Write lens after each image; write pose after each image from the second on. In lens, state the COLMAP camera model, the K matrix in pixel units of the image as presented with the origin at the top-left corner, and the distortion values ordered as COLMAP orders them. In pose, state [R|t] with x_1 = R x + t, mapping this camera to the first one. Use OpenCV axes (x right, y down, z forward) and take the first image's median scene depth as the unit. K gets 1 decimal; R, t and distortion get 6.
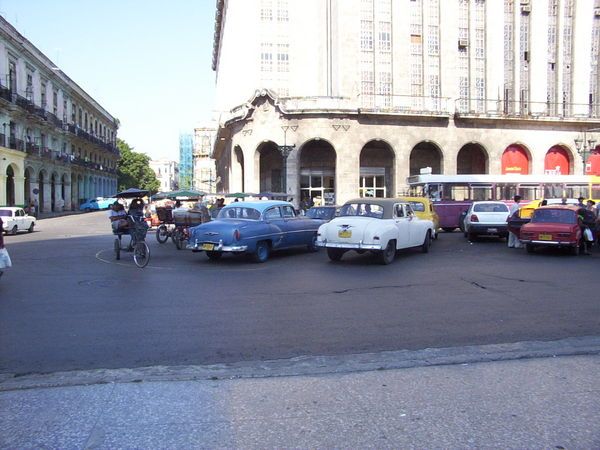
lens RADIAL K [[537.4, 0, 300.1], [0, 537.4, 221.0], [0, 0, 1]] dist [-0.064012, 0.035742]
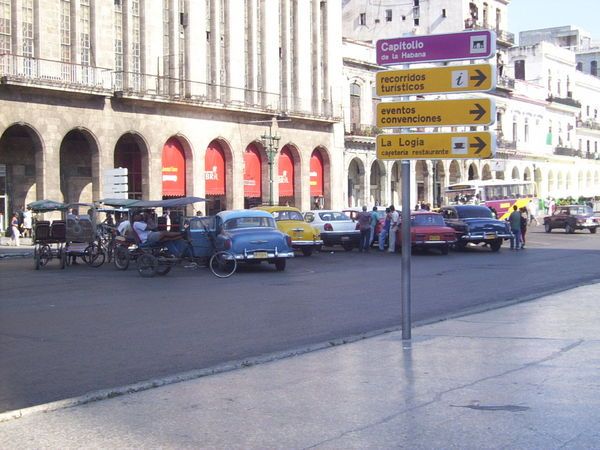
lens RADIAL K [[987.2, 0, 300.4], [0, 987.2, 225.9], [0, 0, 1]] dist [-0.004465, 0.000000]
pose [[0.723017, -0.023769, 0.690421, -0.440756], [0.046087, 0.998841, -0.013877, 0.007565], [-0.689291, 0.041853, 0.723274, -0.115420]]
